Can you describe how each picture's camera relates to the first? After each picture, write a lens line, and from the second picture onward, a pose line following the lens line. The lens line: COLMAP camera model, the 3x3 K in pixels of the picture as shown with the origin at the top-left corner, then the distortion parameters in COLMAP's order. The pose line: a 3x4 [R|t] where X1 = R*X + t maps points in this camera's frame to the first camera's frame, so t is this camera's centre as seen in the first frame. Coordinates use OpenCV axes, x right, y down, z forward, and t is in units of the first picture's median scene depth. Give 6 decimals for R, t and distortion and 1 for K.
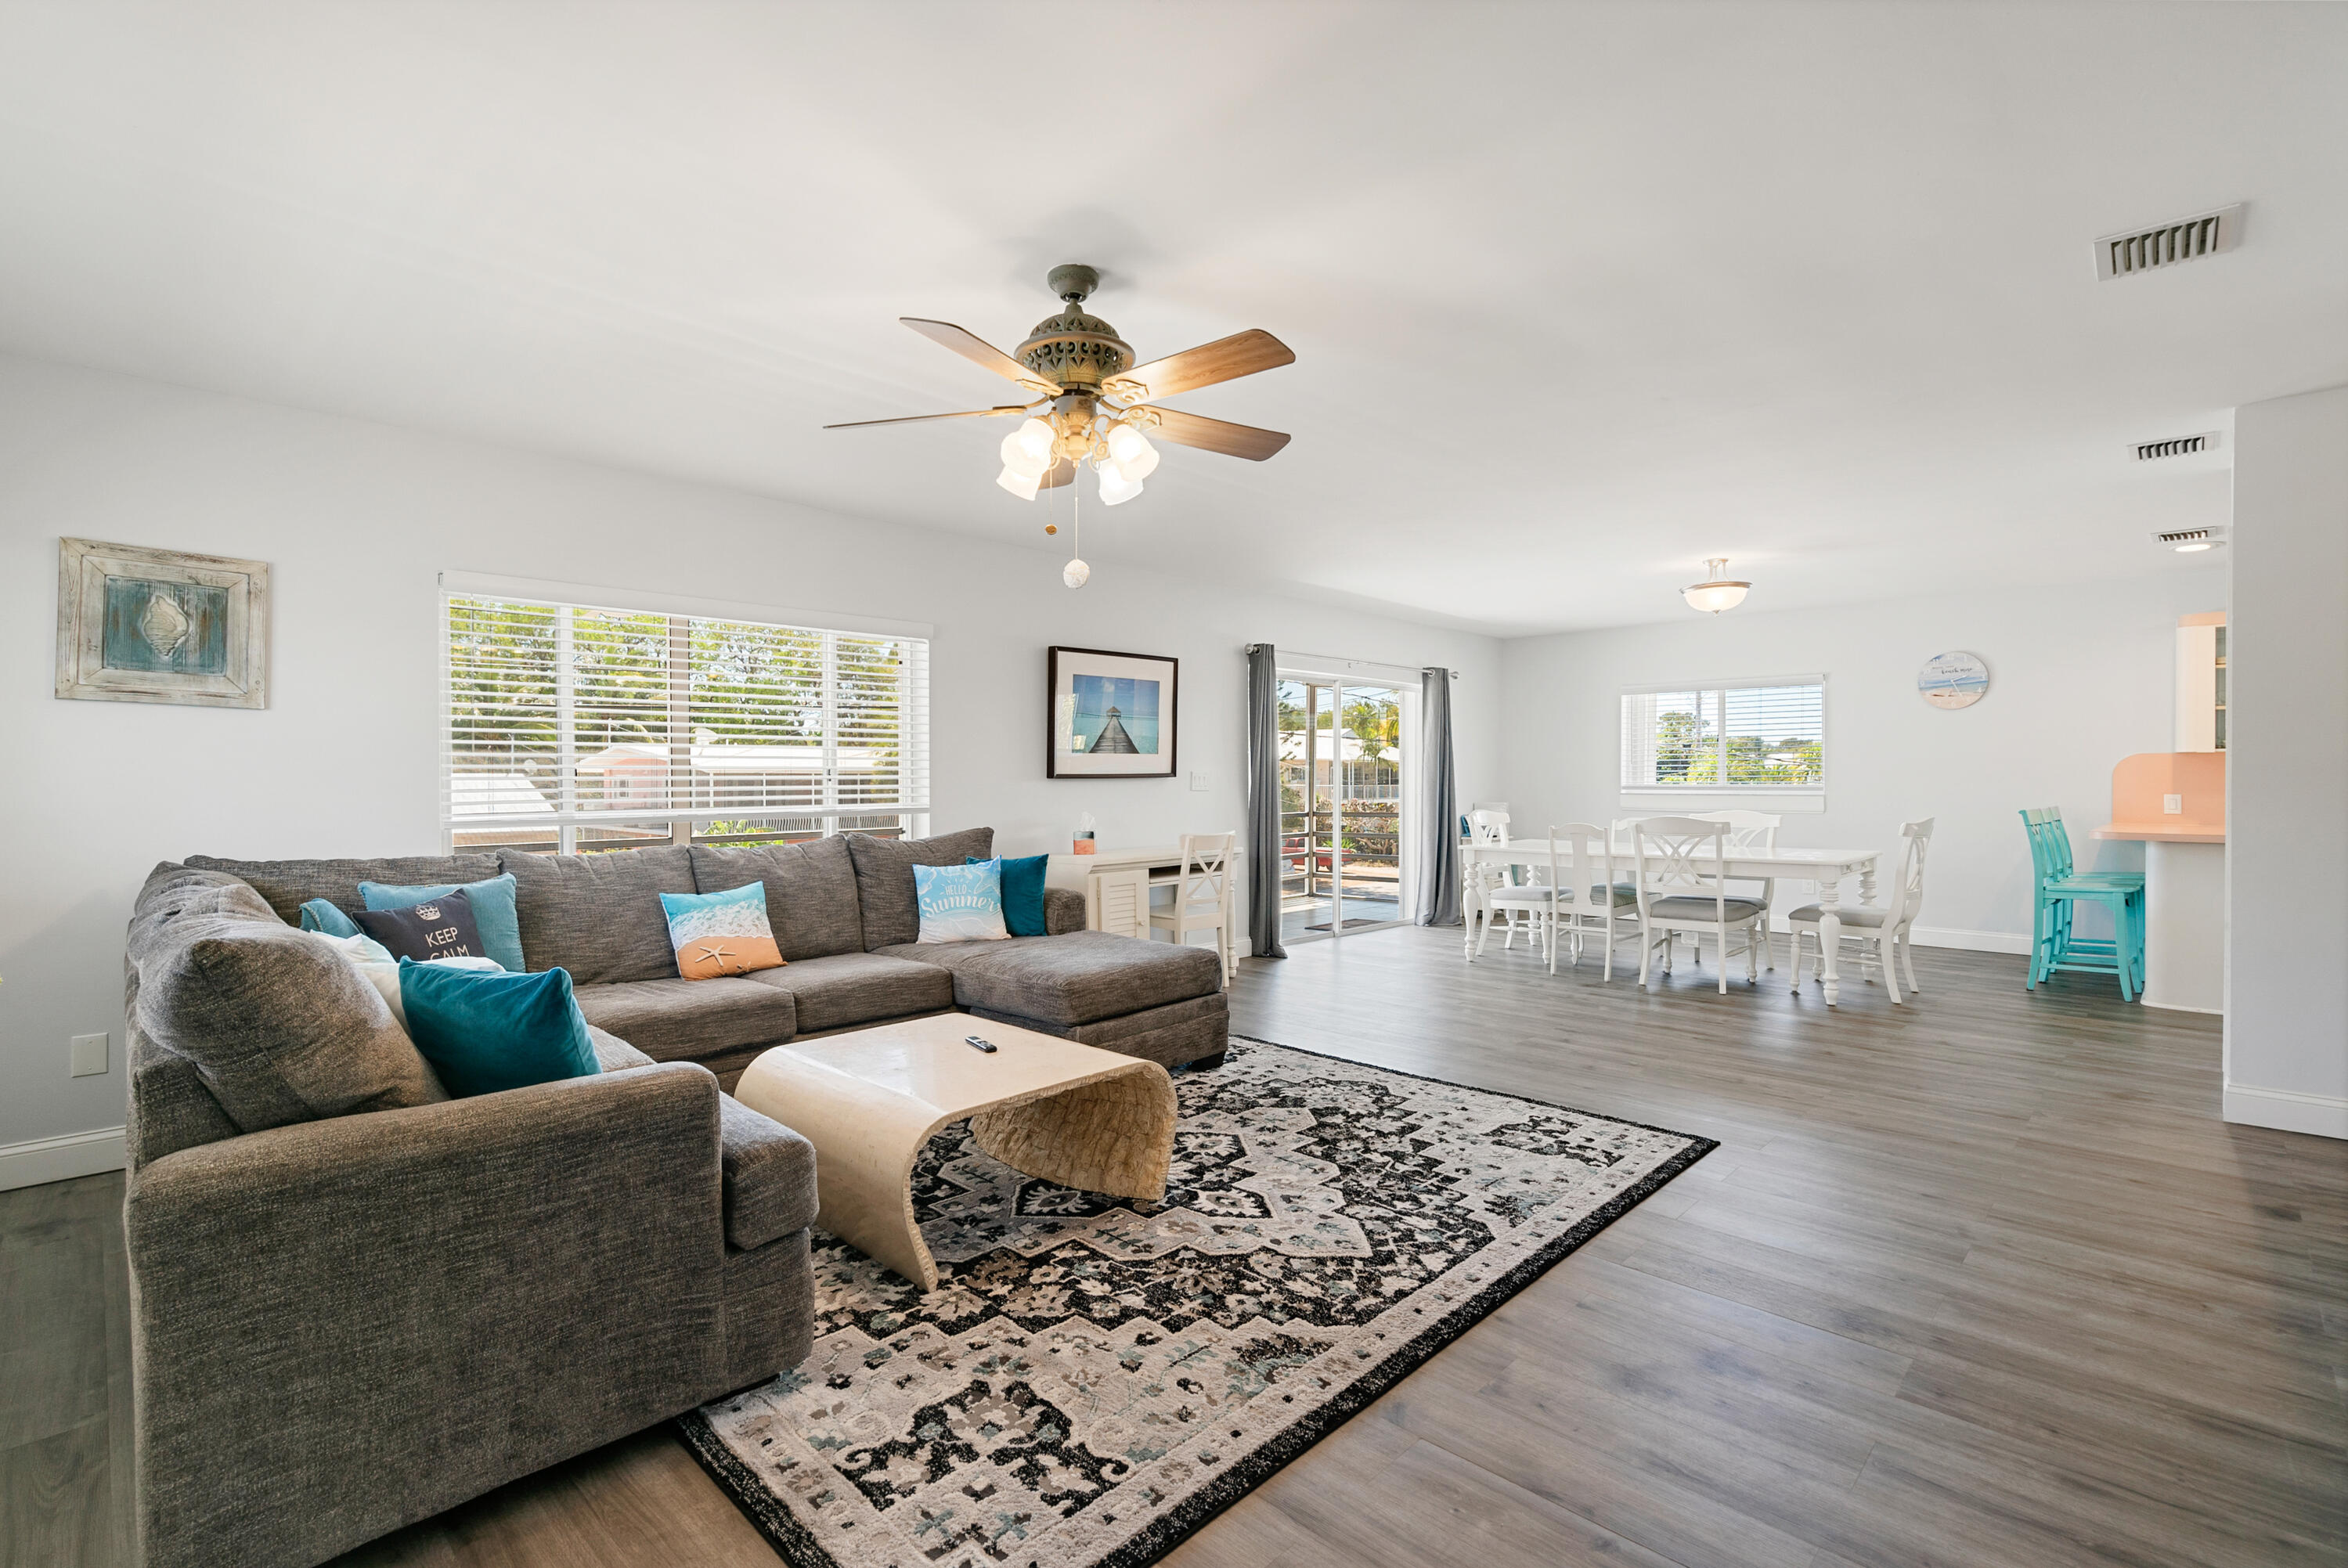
lens RADIAL K [[1099.5, 0, 1165.3], [0, 1099.5, 786.5], [0, 0, 1]] dist [-0.012031, -0.000511]
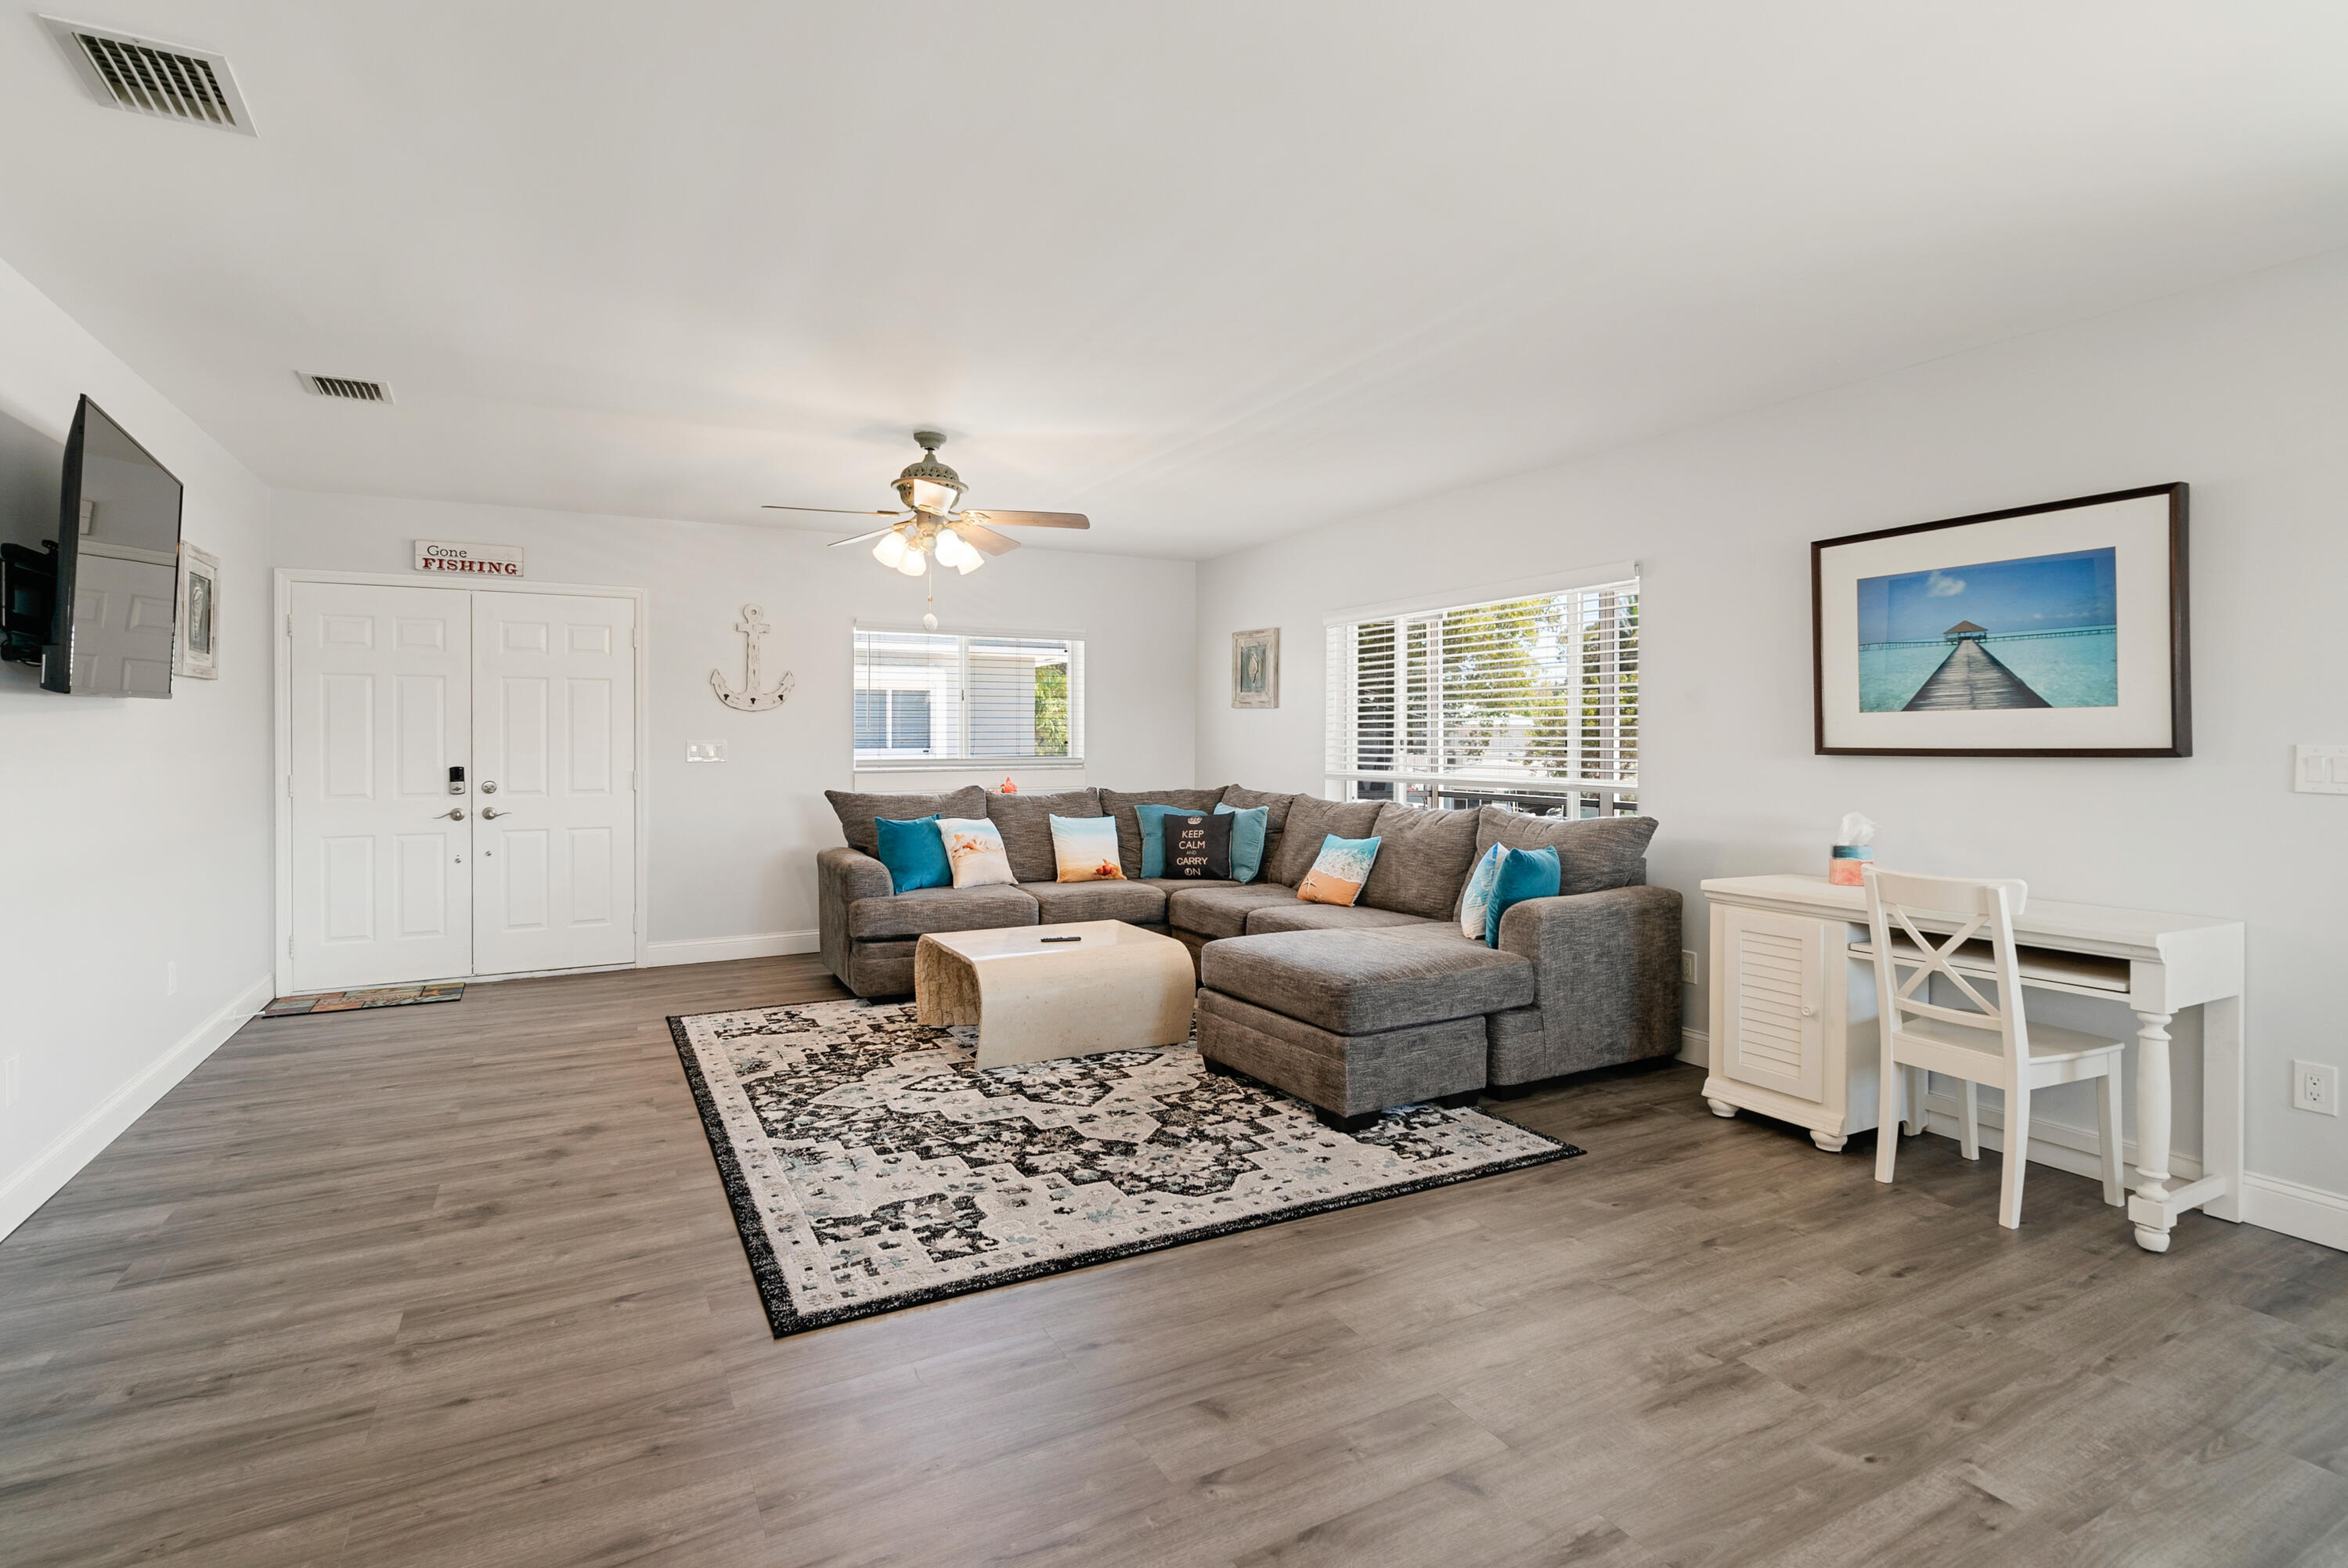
lens RADIAL K [[1099.5, 0, 1106.5], [0, 1099.5, 737.4], [0, 0, 1]] dist [-0.012031, -0.000511]
pose [[-0.339034, 0.003760, -0.940767, 1.041369], [-0.004666, 0.999973, 0.005678, -0.031279], [0.940763, 0.006315, -0.339007, 1.394289]]
